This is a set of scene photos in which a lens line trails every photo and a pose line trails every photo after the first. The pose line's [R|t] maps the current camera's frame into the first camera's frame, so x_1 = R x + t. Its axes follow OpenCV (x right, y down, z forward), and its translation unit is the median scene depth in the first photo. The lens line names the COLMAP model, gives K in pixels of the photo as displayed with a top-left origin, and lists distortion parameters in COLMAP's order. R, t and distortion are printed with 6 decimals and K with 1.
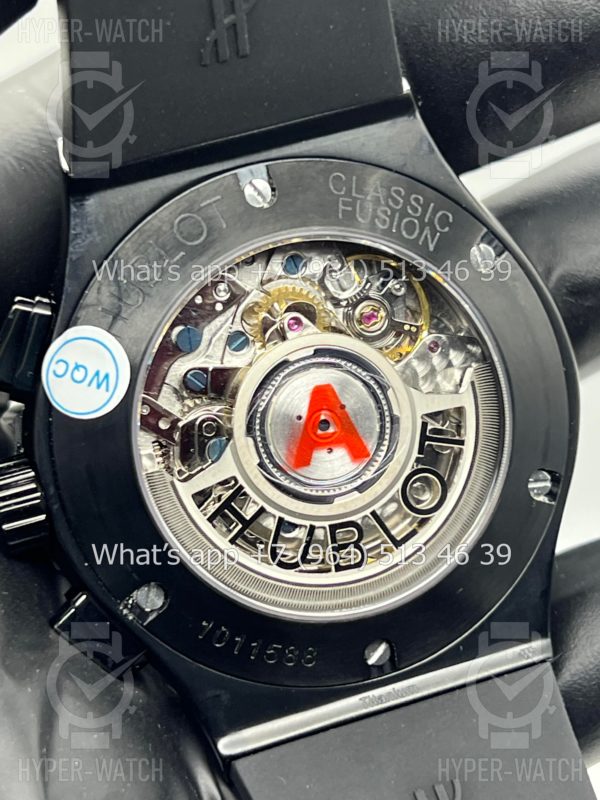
lens RADIAL K [[1895.8, 0, 298.8], [0, 1895.8, 393.9], [0, 0, 1]] dist [0.190598, 0.000000]
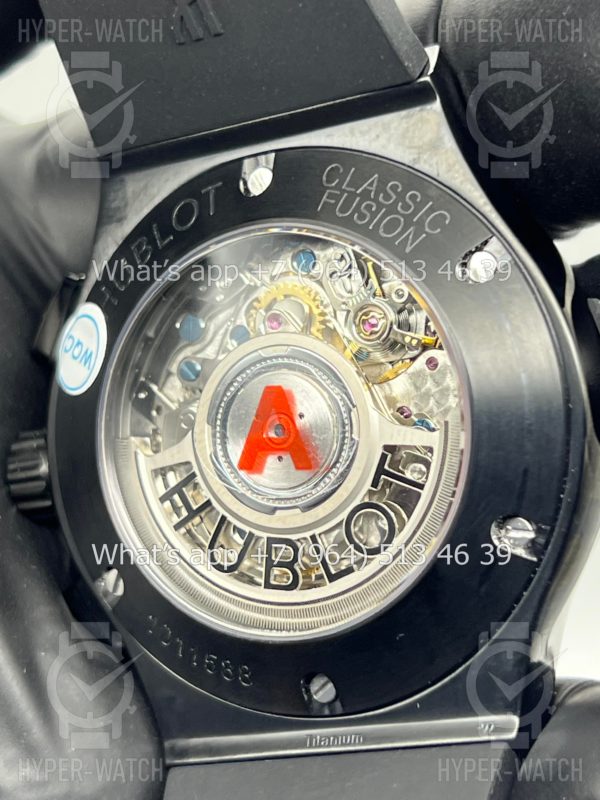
lens RADIAL K [[1895.8, 0, 303.5], [0, 1895.8, 405.1], [0, 0, 1]] dist [0.190598, 0.000000]
pose [[0.784090, 0.104103, -0.611854, 0.587946], [-0.130505, 0.991447, 0.001447, 0.001150], [0.606771, 0.078715, 0.790970, 0.266397]]
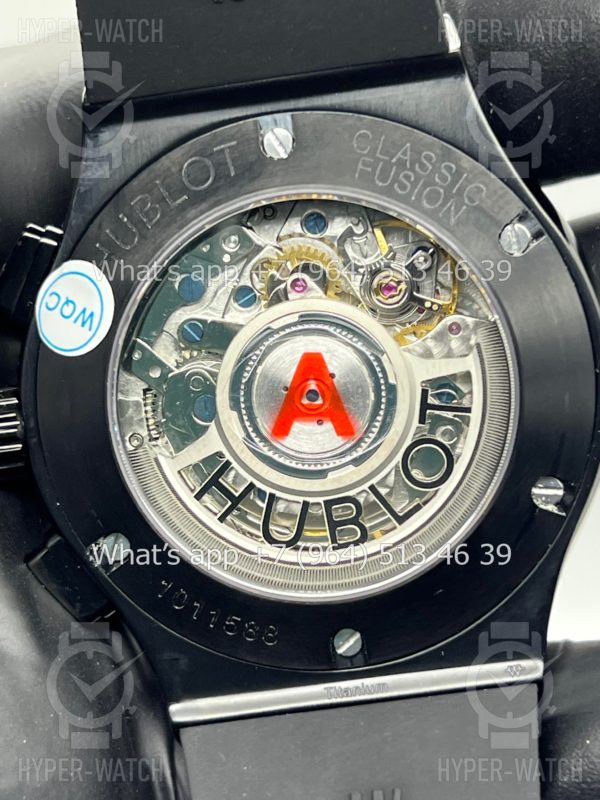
lens RADIAL K [[1895.8, 0, 296.7], [0, 1895.8, 401.3], [0, 0, 1]] dist [0.190598, 0.000000]
pose [[0.960918, 0.133637, -0.242440, 0.233317], [-0.128177, 0.991014, 0.038231, -0.015634], [0.245370, -0.005662, 0.969413, 0.082538]]
